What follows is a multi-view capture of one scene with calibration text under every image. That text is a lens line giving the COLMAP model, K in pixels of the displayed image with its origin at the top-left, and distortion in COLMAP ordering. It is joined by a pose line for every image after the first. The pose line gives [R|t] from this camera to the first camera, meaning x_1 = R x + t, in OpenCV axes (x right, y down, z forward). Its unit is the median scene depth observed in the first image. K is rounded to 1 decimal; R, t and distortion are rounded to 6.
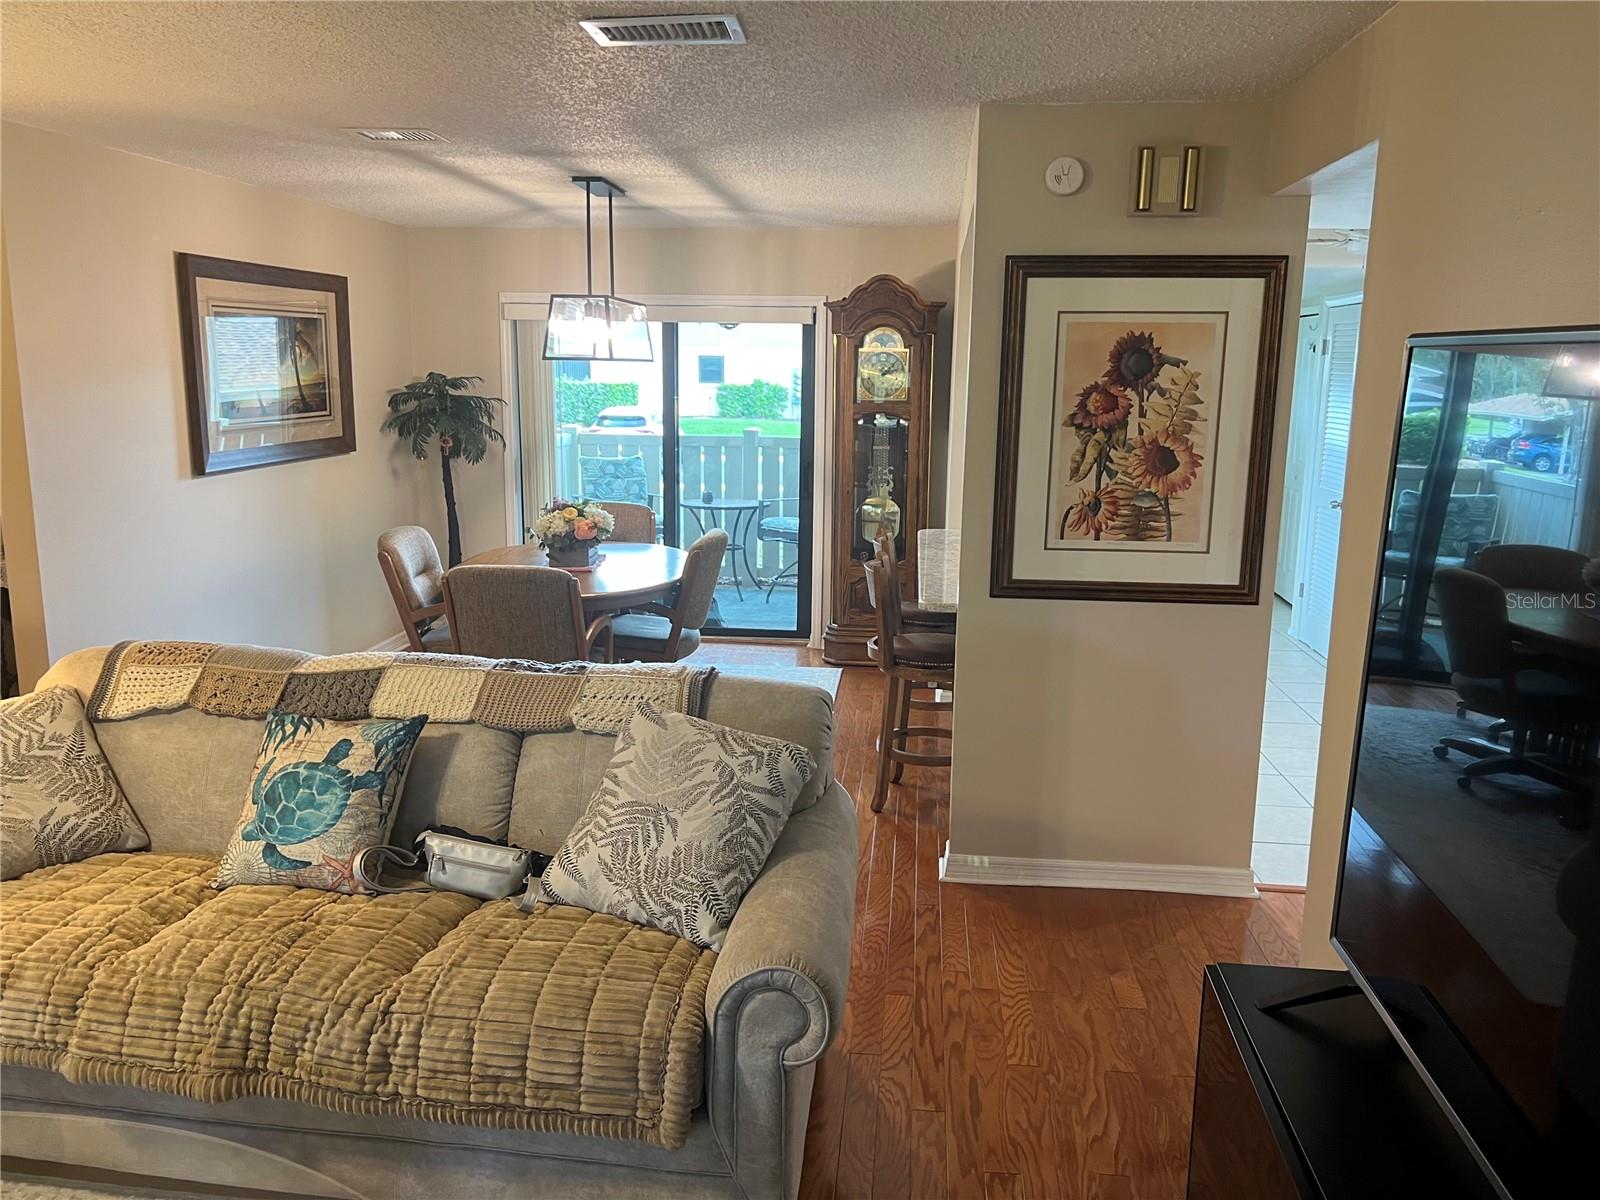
lens RADIAL K [[1235.5, 0, 801.6], [0, 1235.5, 593.2], [0, 0, 1]] dist [0.055185, -0.070928]
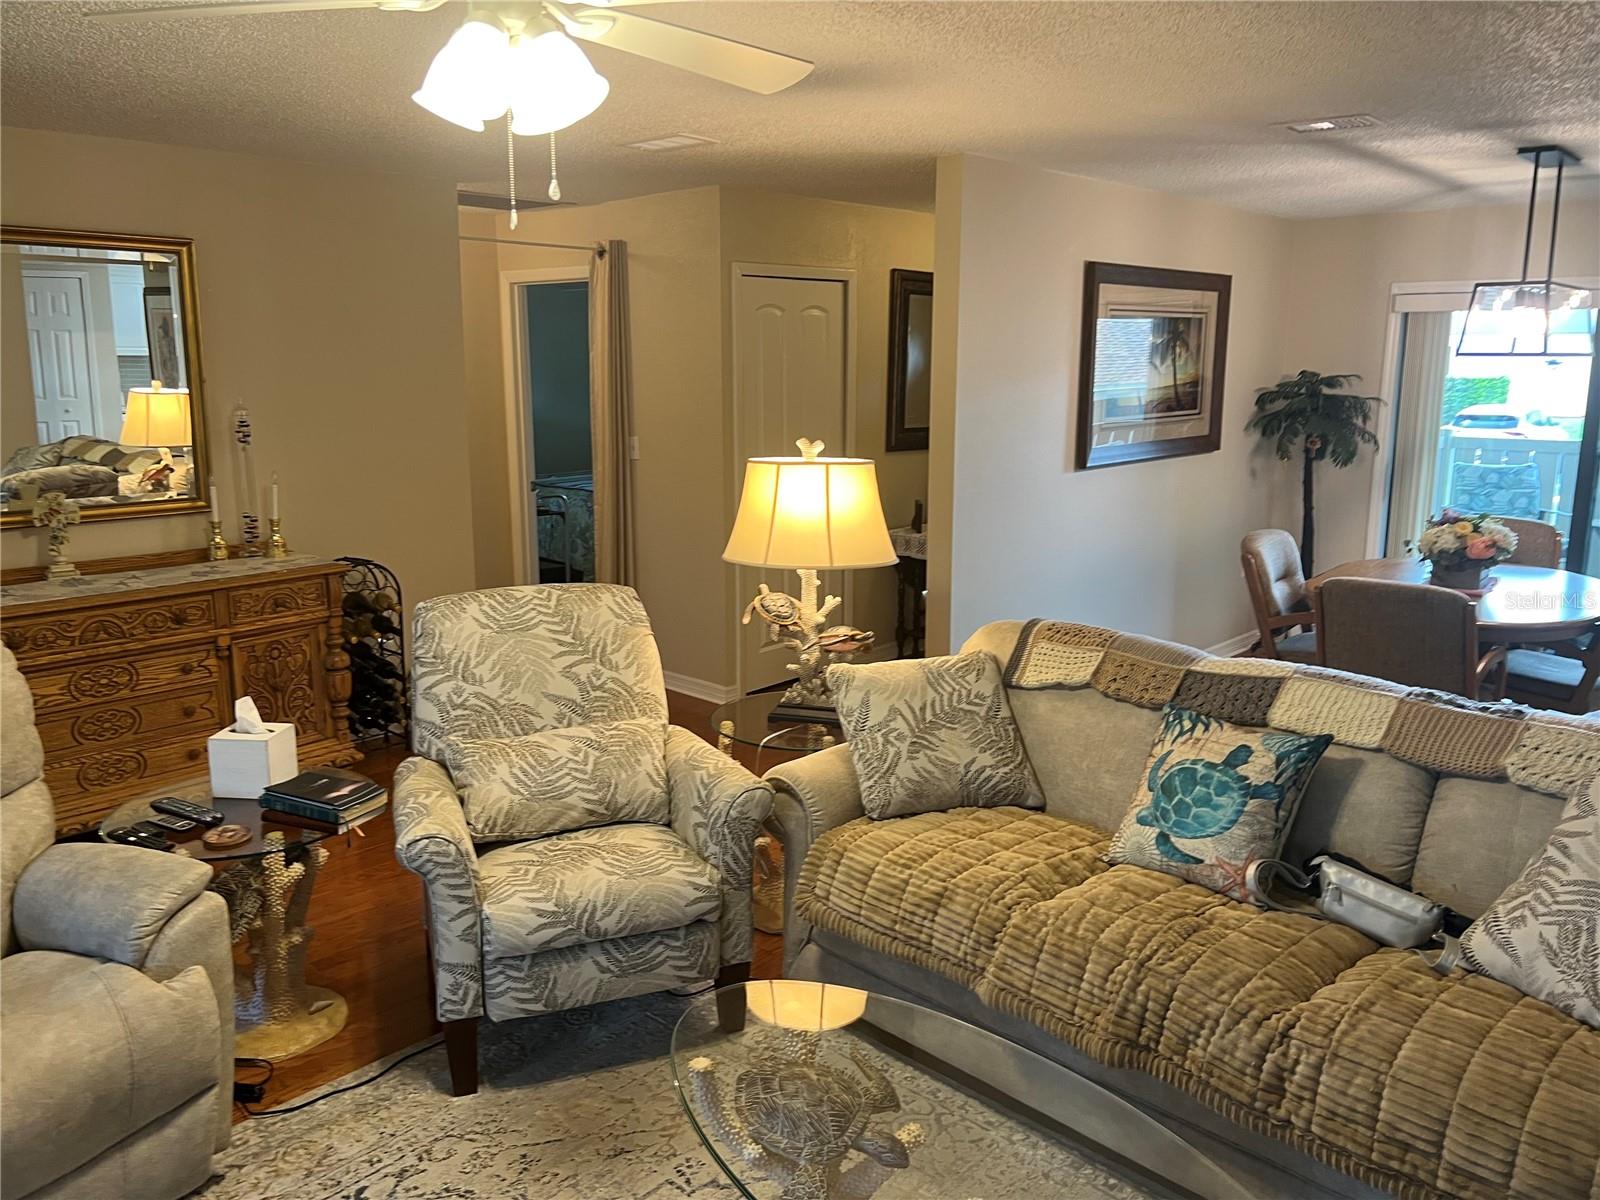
lens RADIAL K [[1236.5, 0, 800.0], [0, 1236.5, 600.0], [0, 0, 1]] dist [0.072242, -0.087183]
pose [[0.799209, 0.108710, -0.591140, -0.075690], [-0.104432, 0.993664, 0.041543, -0.002310], [0.591911, 0.028532, 0.805498, -0.018242]]
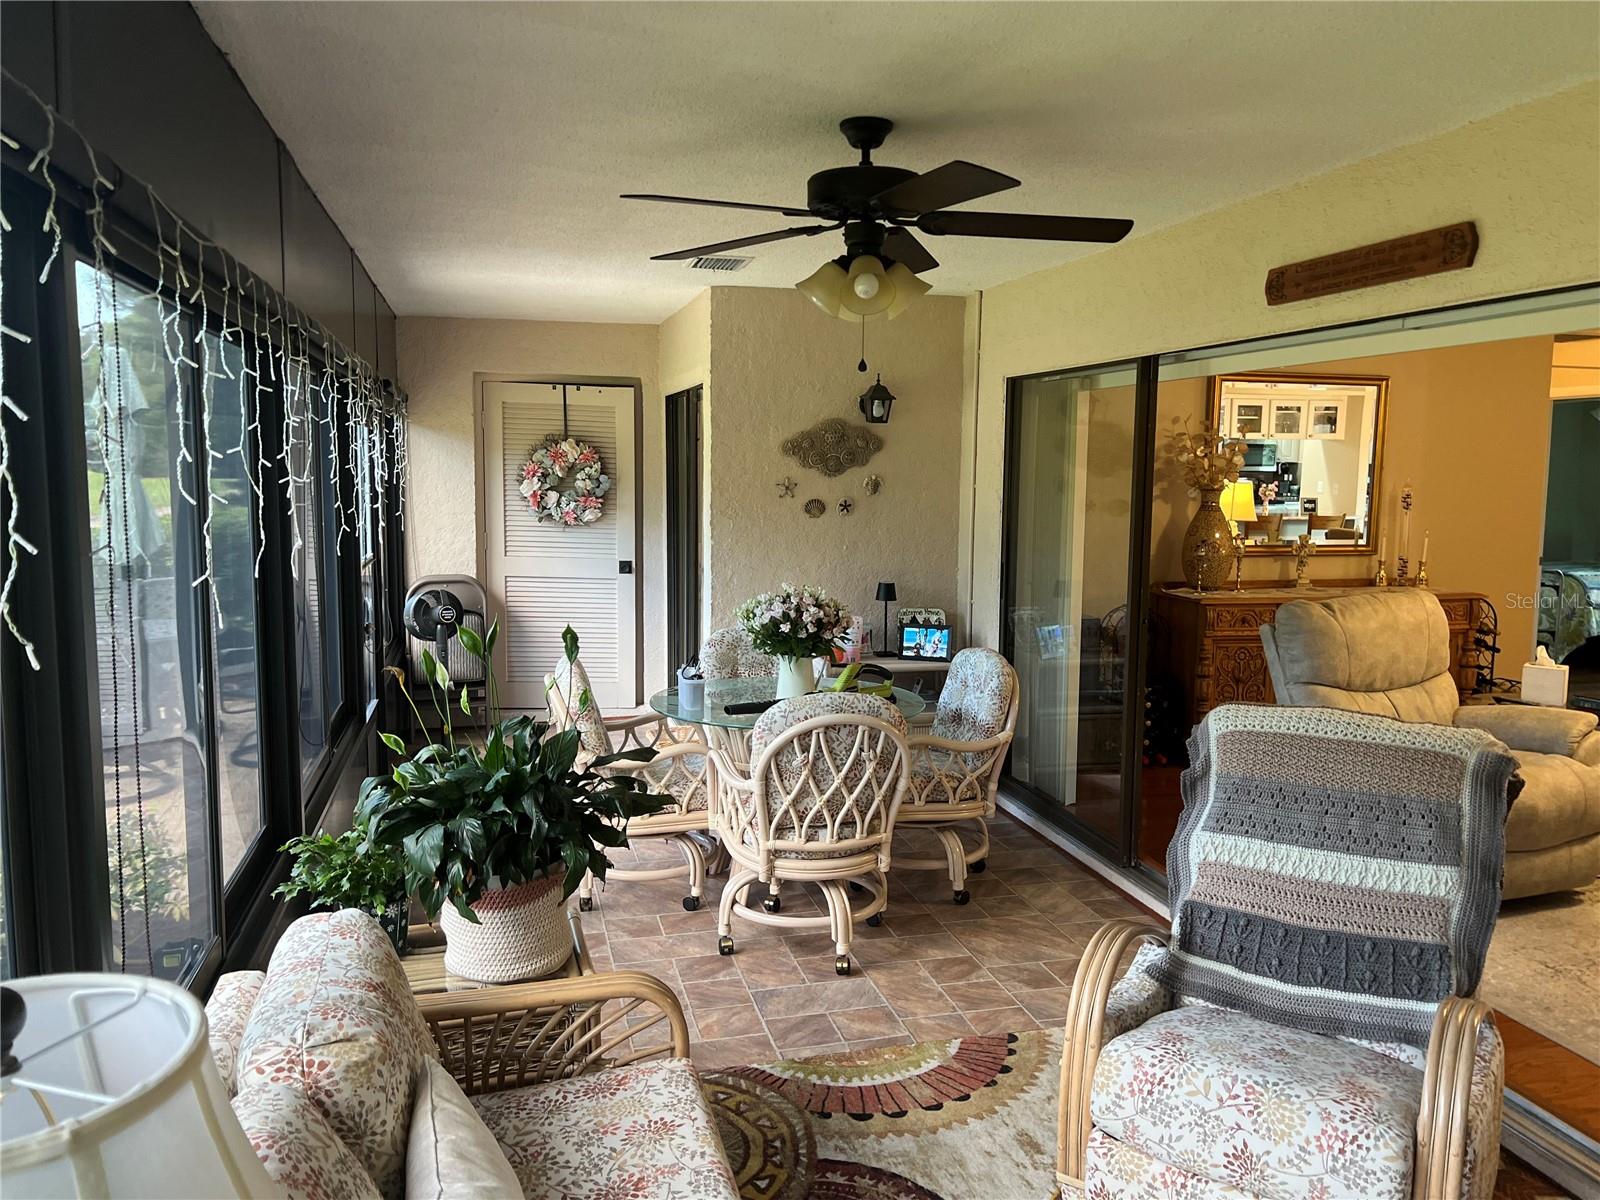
lens RADIAL K [[1236.5, 0, 800.0], [0, 1236.5, 600.0], [0, 0, 1]] dist [0.072242, -0.087183]
pose [[0.353522, 0.096268, -0.930459, 0.345307], [-0.175993, 0.983772, 0.034916, 0.342656], [0.918721, 0.151410, 0.364727, -1.569496]]
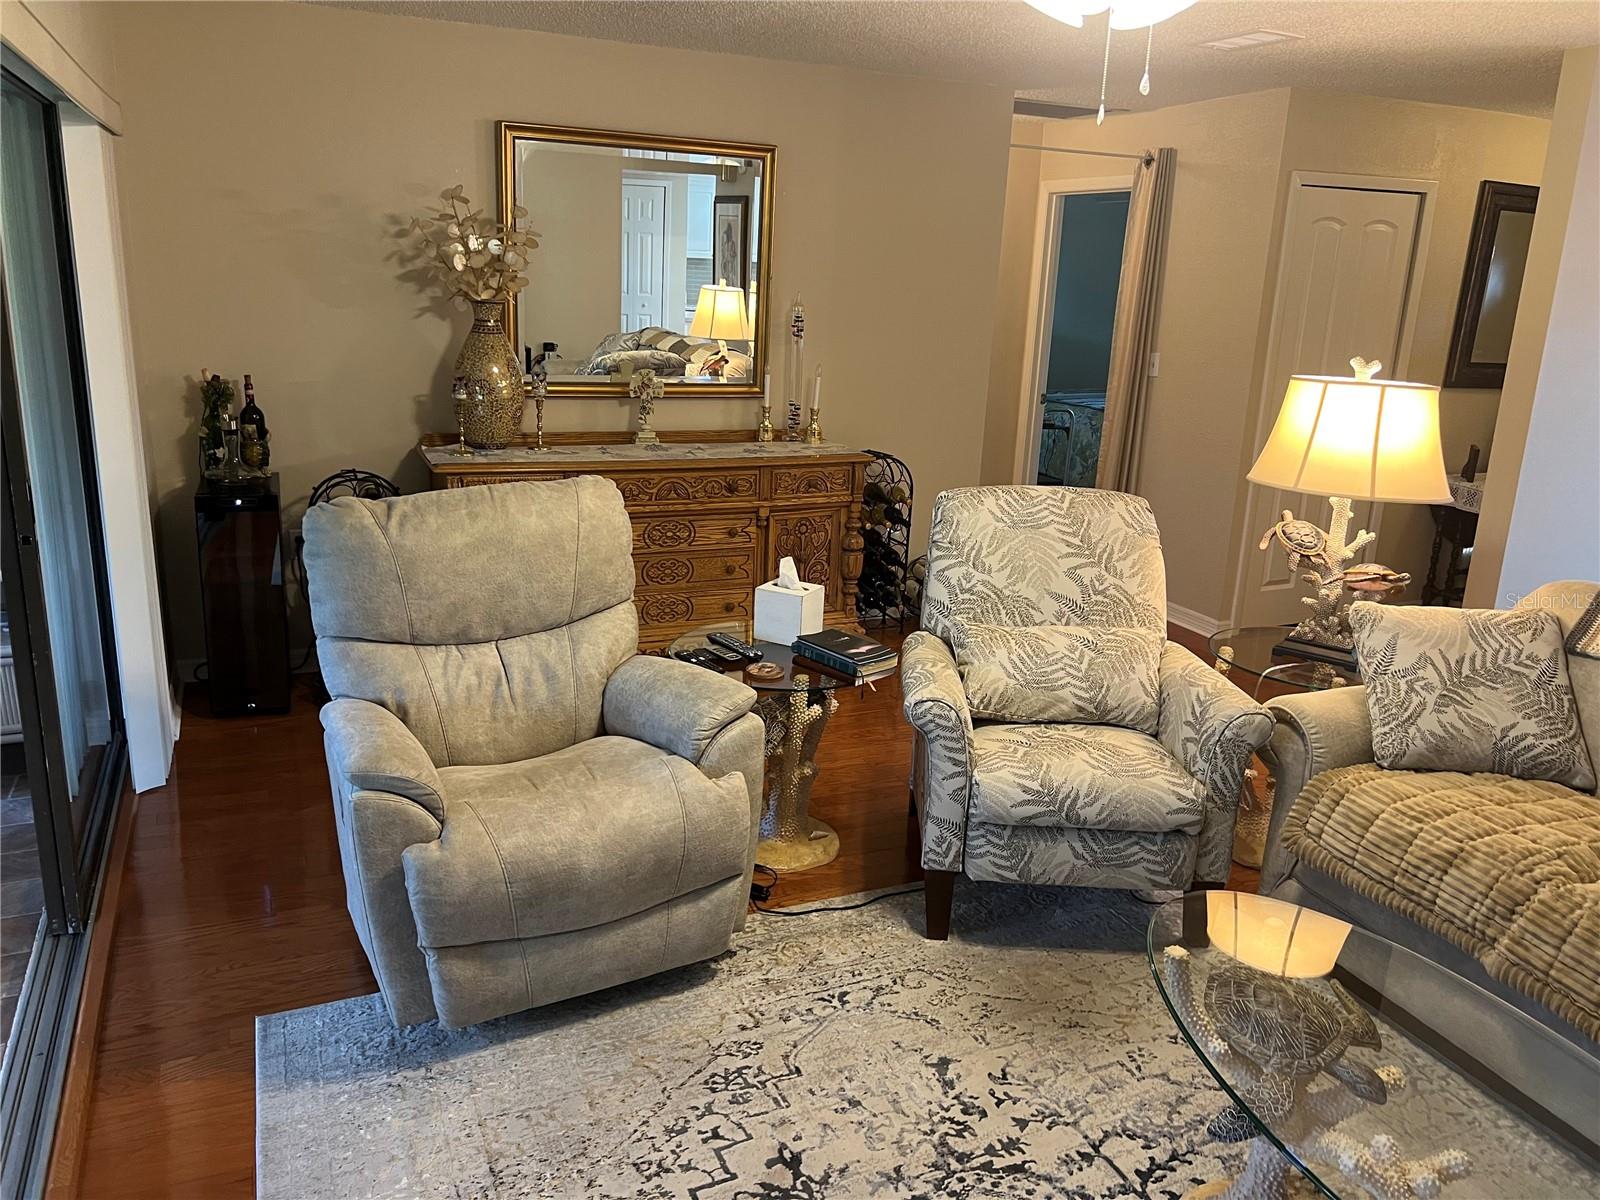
lens RADIAL K [[1235.5, 0, 801.6], [0, 1235.5, 593.2], [0, 0, 1]] dist [0.055185, -0.070928]
pose [[0.499930, 0.235688, -0.833379, -0.061554], [-0.193005, 0.968379, 0.158088, 0.020473], [0.844286, 0.081813, 0.529610, -0.064117]]
